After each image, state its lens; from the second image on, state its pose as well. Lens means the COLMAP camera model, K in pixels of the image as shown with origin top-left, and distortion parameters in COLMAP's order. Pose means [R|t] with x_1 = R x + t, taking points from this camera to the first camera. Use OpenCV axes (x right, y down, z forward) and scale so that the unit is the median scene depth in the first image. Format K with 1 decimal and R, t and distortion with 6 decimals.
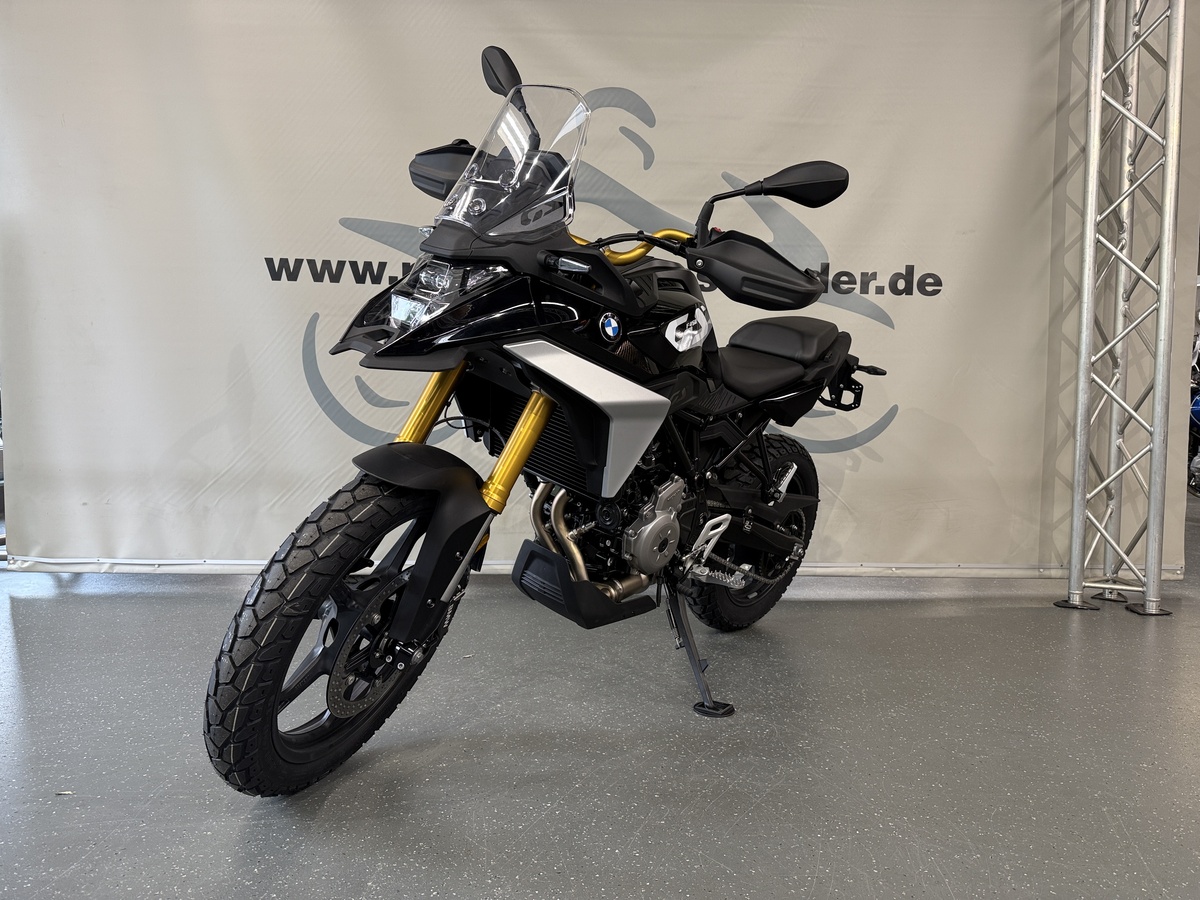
lens RADIAL K [[852.0, 0, 582.9], [0, 852.0, 462.0], [0, 0, 1]] dist [0.007969, -0.033621]
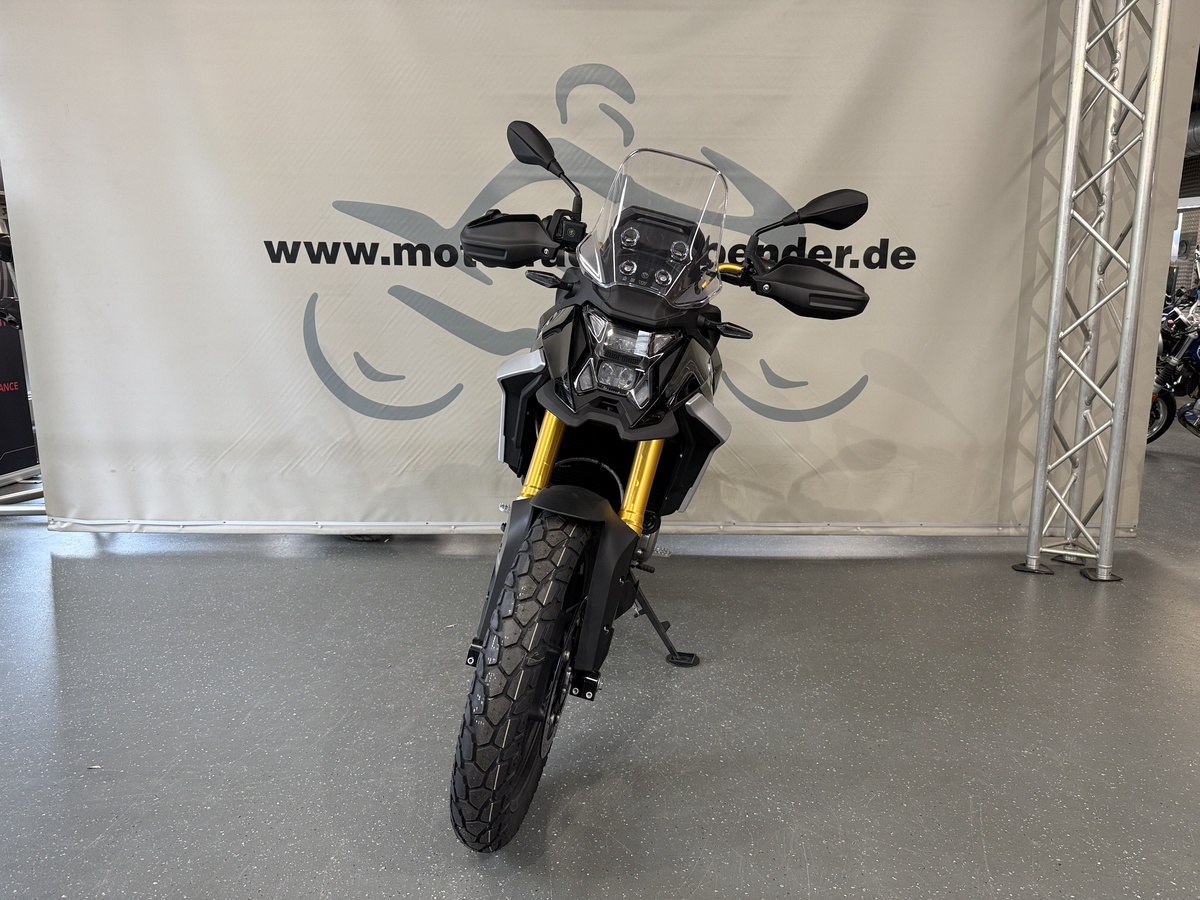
lens RADIAL K [[852.0, 0, 584.7], [0, 852.0, 457.9], [0, 0, 1]] dist [0.007969, -0.033621]
pose [[0.998936, -0.000500, -0.046110, 0.071138], [0.005765, 0.993449, 0.114128, -0.090729], [0.045751, -0.114273, 0.992395, -0.058934]]
